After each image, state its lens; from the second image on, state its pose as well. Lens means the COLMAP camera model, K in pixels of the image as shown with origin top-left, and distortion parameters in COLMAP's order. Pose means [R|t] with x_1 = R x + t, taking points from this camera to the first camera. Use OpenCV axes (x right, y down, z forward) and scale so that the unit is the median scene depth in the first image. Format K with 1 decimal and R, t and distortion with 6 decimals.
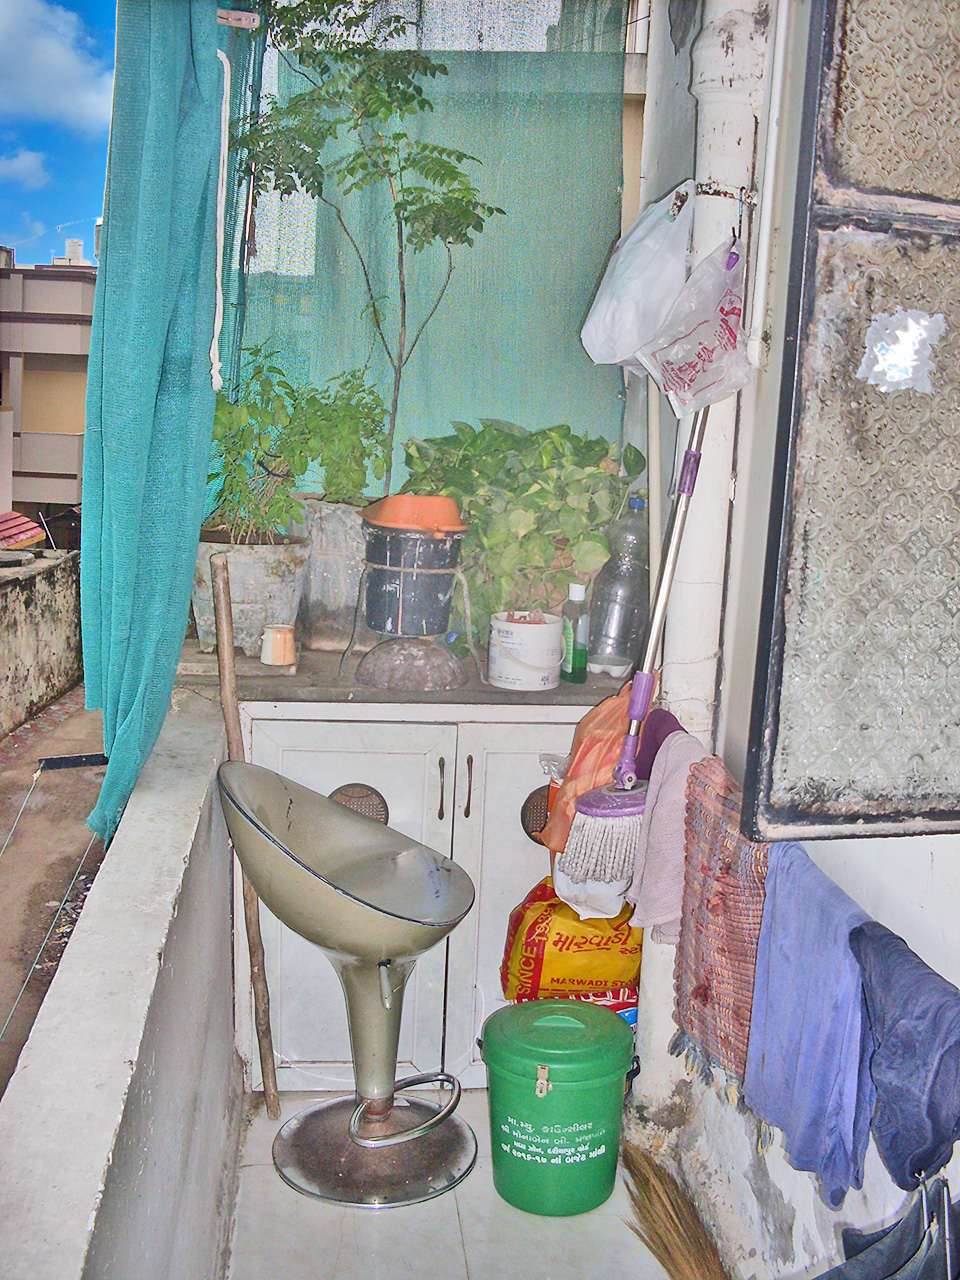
lens RADIAL K [[1394.3, 0, 484.2], [0, 1394.3, 602.2], [0, 0, 1]] dist [-0.229733, 0.311643]
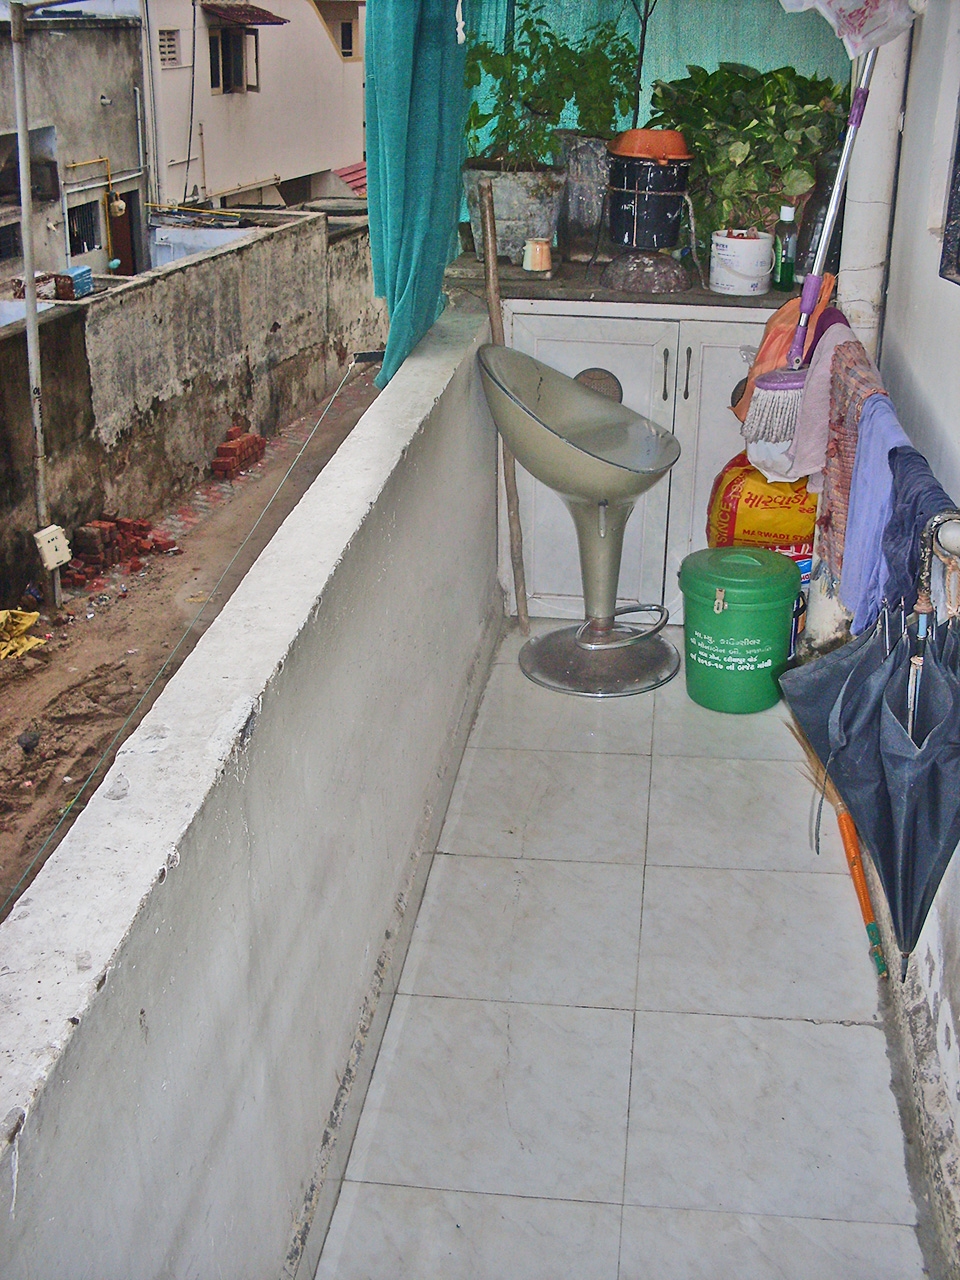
lens RADIAL K [[1394.3, 0, 484.2], [0, 1394.3, 602.2], [0, 0, 1]] dist [-0.229733, 0.311643]
pose [[0.968091, 0.064145, -0.242249, 0.126028], [-0.002872, 0.969462, 0.245225, 0.032197], [0.250581, -0.236704, 0.938712, -0.236180]]
